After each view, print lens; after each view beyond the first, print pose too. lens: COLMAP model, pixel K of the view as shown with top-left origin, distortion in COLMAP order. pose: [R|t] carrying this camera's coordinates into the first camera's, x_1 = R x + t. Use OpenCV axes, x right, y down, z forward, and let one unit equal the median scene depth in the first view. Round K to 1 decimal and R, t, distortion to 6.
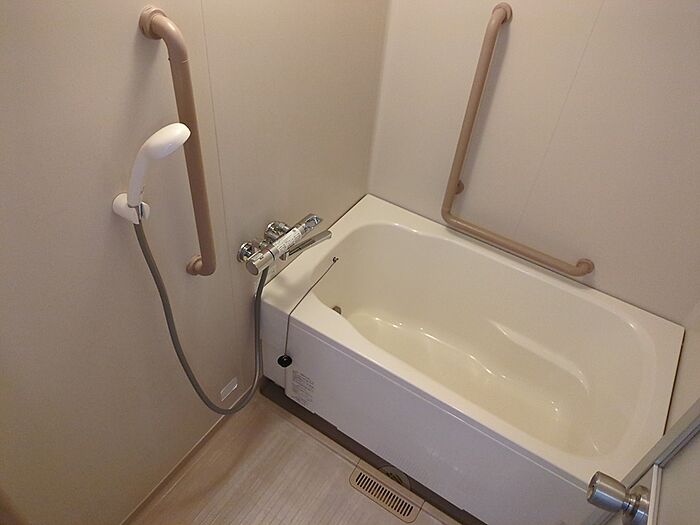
lens RADIAL K [[526.7, 0, 349.6], [0, 526.7, 263.0], [0, 0, 1]] dist [0.024650, -0.014969]
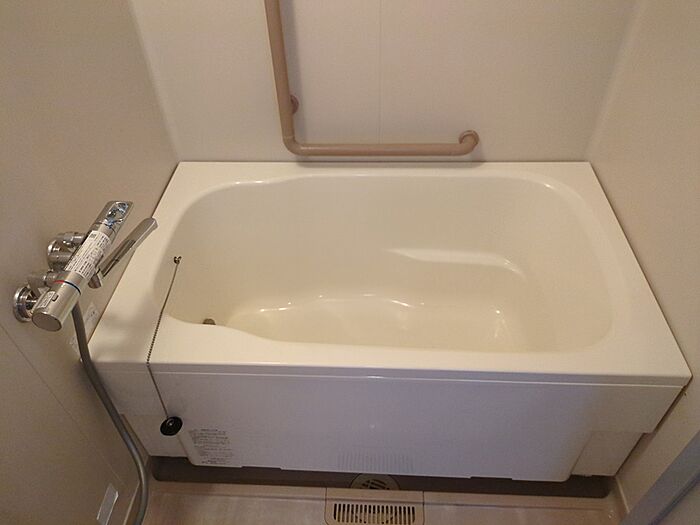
lens RADIAL K [[526.7, 0, 349.6], [0, 526.7, 251.9], [0, 0, 1]] dist [0.024650, -0.014969]
pose [[0.865232, -0.414250, 0.282437, -0.023975], [0.407742, 0.909188, 0.084407, 0.019786], [-0.291754, 0.042130, 0.955565, 0.268044]]
